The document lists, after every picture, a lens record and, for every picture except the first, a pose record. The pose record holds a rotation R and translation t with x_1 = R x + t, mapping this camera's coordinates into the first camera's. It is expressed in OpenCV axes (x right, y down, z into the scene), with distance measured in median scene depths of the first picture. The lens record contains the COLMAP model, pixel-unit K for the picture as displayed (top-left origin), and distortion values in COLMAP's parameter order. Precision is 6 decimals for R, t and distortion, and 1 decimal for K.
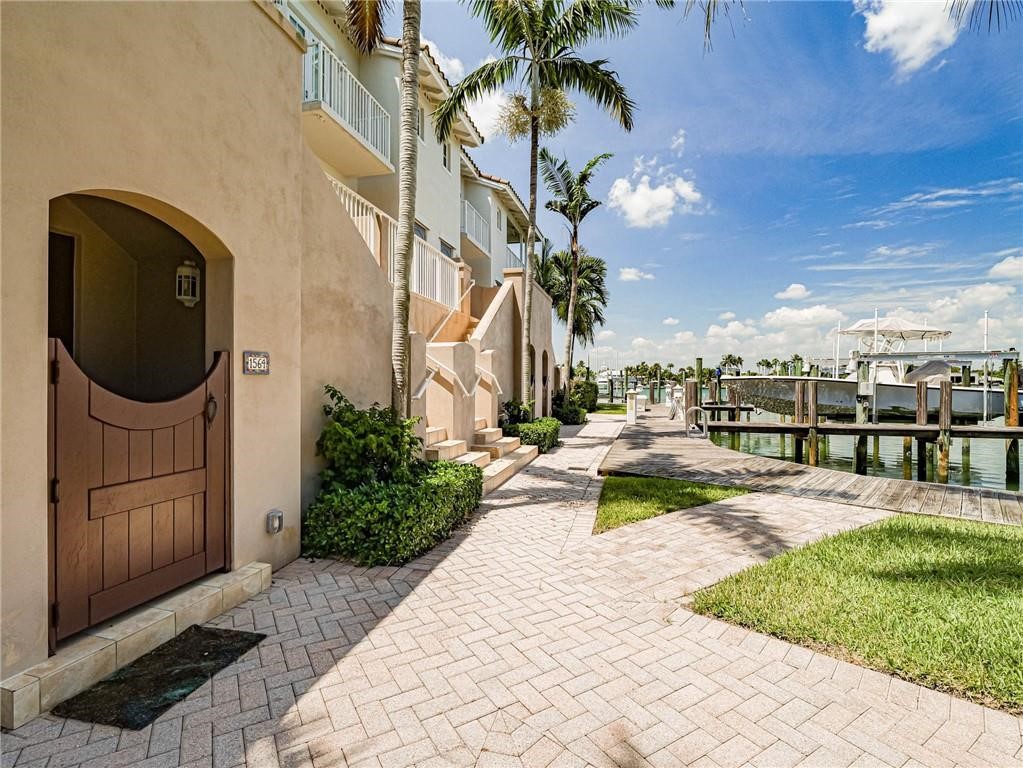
lens RADIAL K [[502.1, 0, 511.5], [0, 502.1, 384.0], [0, 0, 1]] dist [-0.012776, -0.000592]
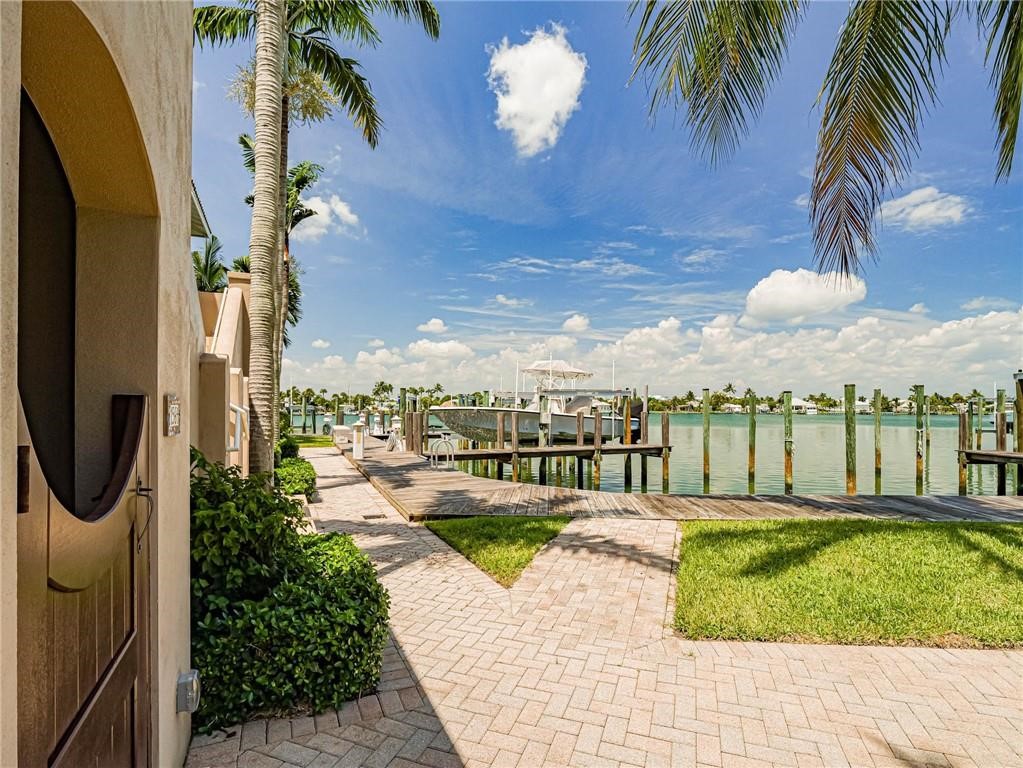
lens RADIAL K [[514.7, 0, 509.4], [0, 514.7, 405.6], [0, 0, 1]] dist [-0.013499, -0.000224]
pose [[0.770475, 0.004691, 0.637453, -0.090348], [-0.000846, 0.999980, -0.006337, -0.007497], [-0.637469, 0.004344, 0.770463, 0.050884]]
